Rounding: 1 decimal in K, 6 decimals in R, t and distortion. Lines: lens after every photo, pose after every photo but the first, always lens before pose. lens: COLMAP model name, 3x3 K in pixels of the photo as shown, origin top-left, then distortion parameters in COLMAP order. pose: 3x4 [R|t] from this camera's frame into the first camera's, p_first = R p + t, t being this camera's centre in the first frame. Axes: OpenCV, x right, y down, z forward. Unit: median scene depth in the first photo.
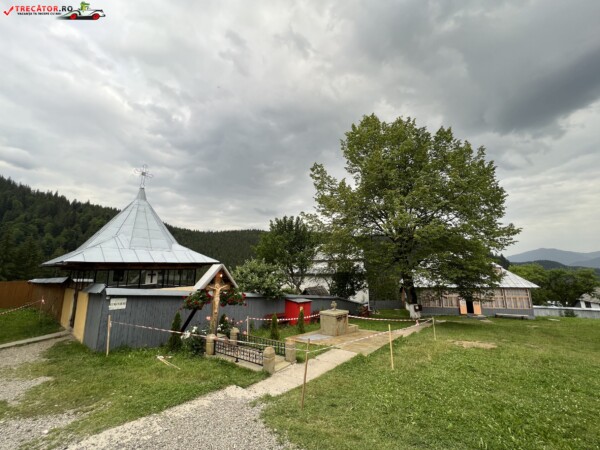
lens RADIAL K [[241.2, 0, 301.4], [0, 241.2, 227.2], [0, 0, 1]] dist [0.000284, -0.000035]
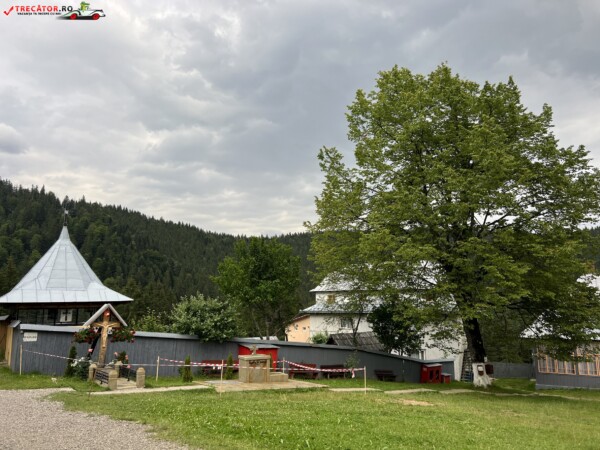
lens RADIAL K [[453.3, 0, 300.9], [0, 453.3, 227.0], [0, 0, 1]] dist [0.072488, -0.094959]
pose [[0.957737, -0.047239, -0.283740, 0.397983], [0.049556, 0.998771, 0.000991, -0.055598], [0.283344, -0.015010, 0.958901, -0.268564]]
